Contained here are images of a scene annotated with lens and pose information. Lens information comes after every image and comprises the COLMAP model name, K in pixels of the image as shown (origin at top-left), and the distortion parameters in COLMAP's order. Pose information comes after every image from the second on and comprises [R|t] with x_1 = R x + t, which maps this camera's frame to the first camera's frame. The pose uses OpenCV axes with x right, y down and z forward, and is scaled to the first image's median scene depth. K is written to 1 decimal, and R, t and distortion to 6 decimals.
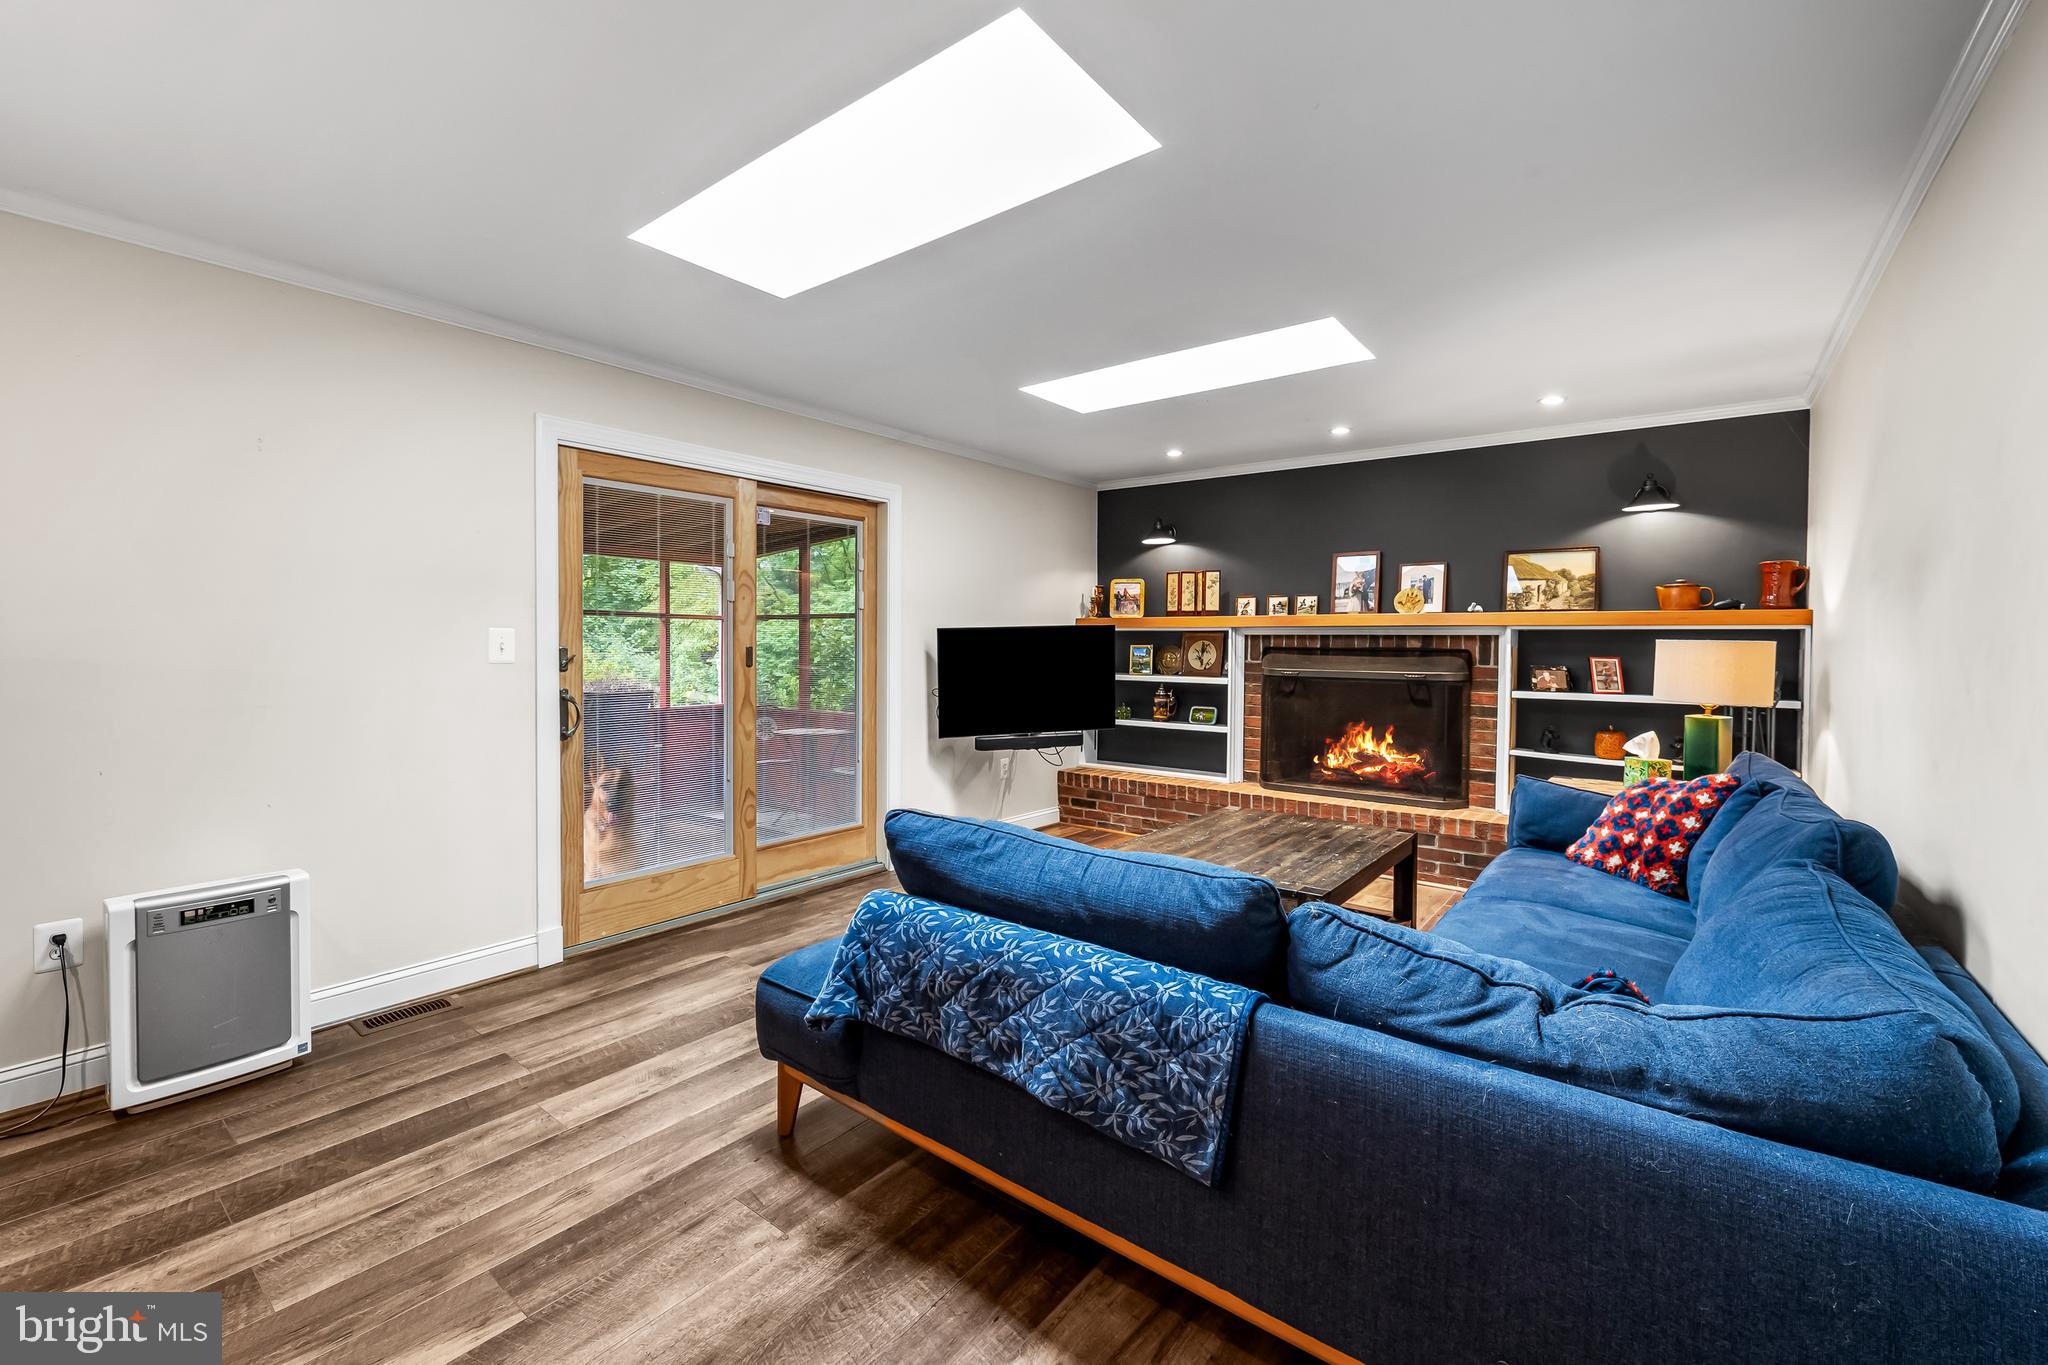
lens RADIAL K [[869.7, 0, 972.8], [0, 869.7, 659.5], [0, 0, 1]] dist [-0.001764, -0.000139]
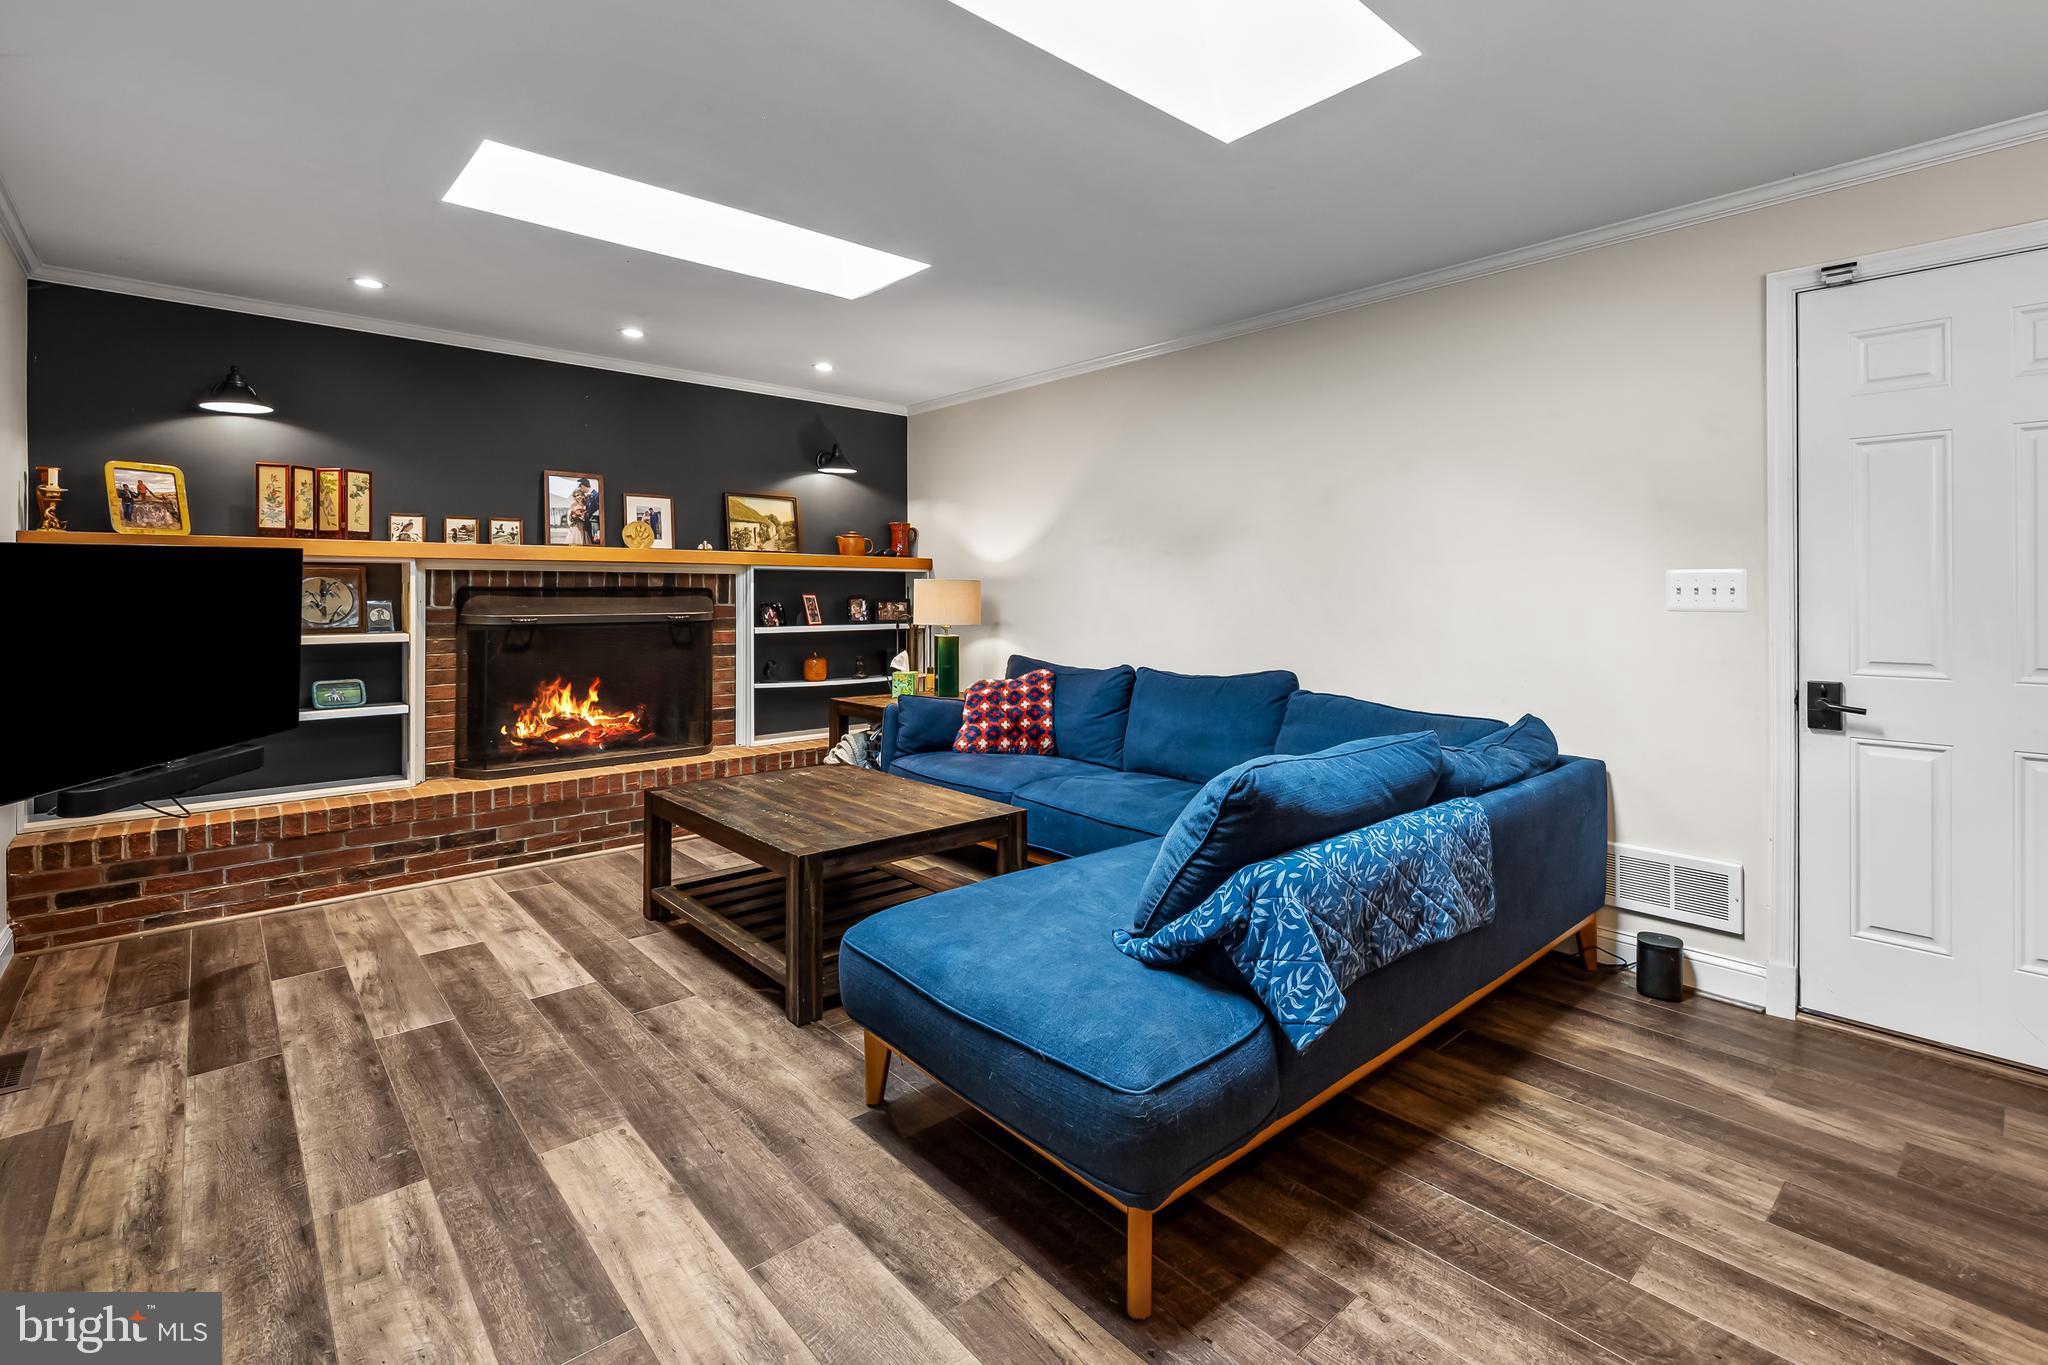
lens RADIAL K [[934.5, 0, 1098.3], [0, 934.5, 592.7], [0, 0, 1]] dist [-0.002349, -0.000359]
pose [[0.112102, -0.009146, 0.993655, -0.420816], [0.020382, 0.999768, 0.006903, -0.004523], [-0.993488, 0.019479, 0.112262, 0.428908]]
